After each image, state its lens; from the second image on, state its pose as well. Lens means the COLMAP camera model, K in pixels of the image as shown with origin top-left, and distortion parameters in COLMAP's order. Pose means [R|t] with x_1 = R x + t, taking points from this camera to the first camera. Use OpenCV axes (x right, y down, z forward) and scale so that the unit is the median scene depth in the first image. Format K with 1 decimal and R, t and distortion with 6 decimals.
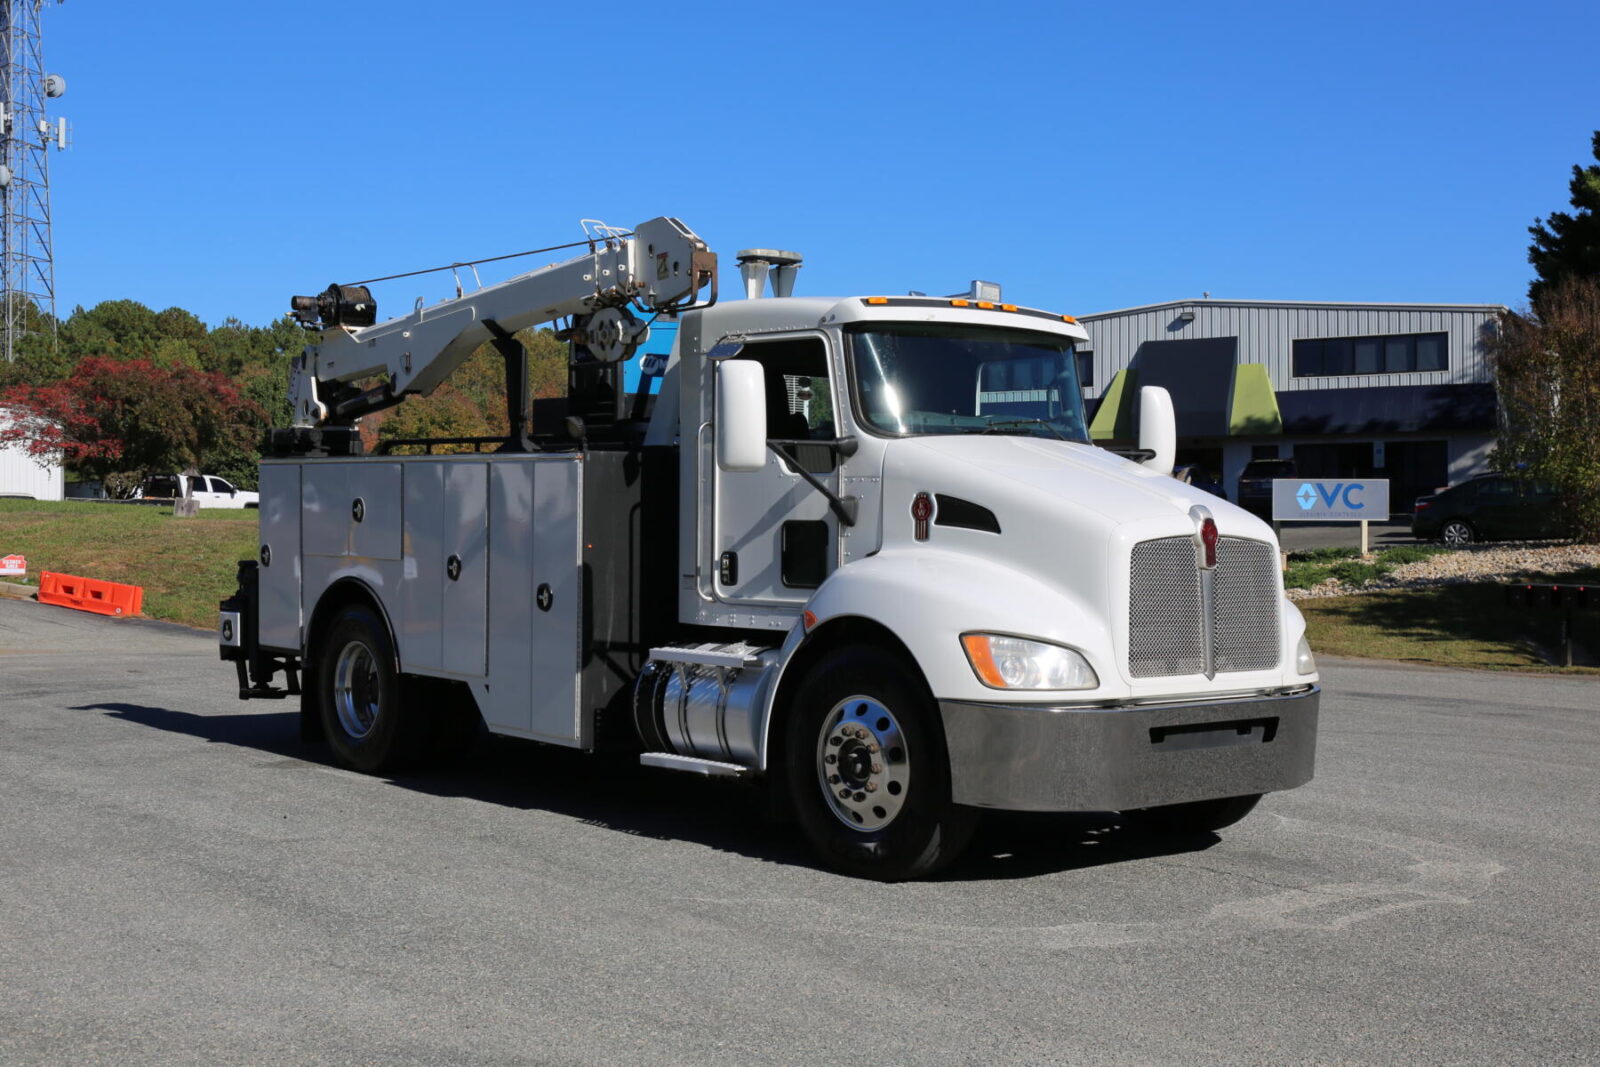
lens RADIAL K [[2035.7, 0, 777.5], [0, 2035.7, 533.8], [0, 0, 1]] dist [0.048798, 0.005040]
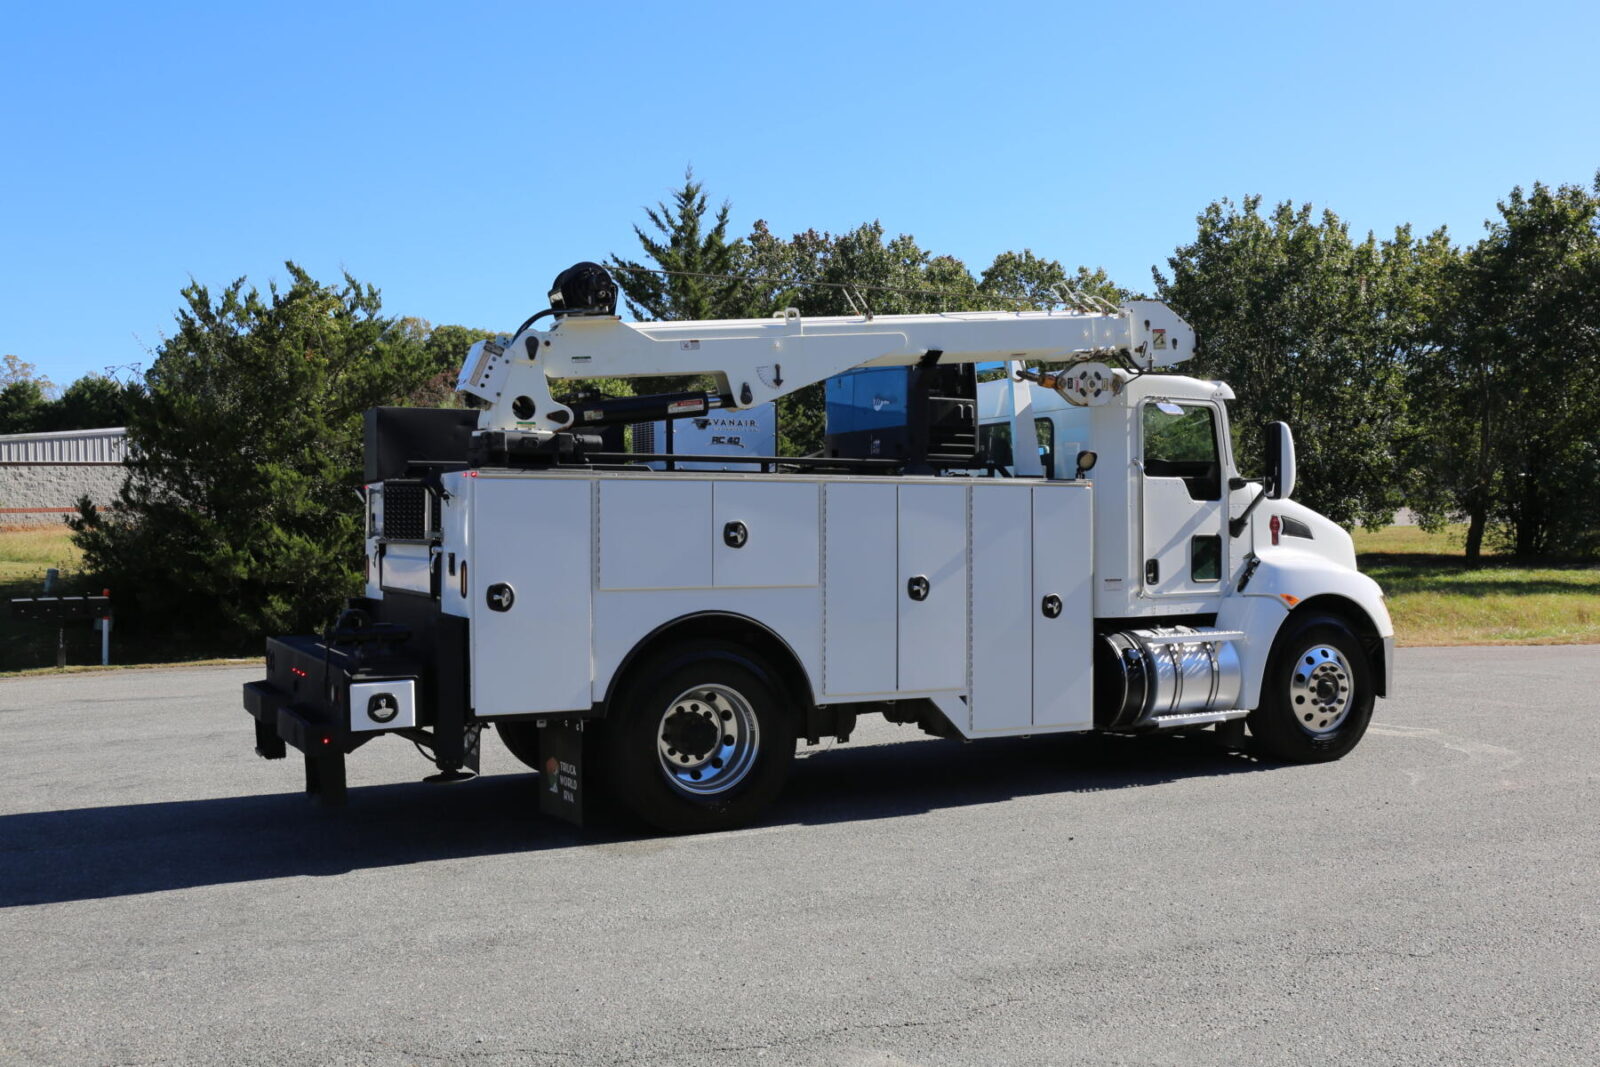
lens RADIAL K [[1557.7, 0, 826.4], [0, 1557.7, 533.2], [0, 0, 1]] dist [-0.058913, 0.145421]
pose [[0.188106, -0.008526, 0.982112, -0.864245], [0.021907, 0.999750, 0.004483, -0.014222], [-0.981904, 0.020672, 0.188246, 0.832834]]
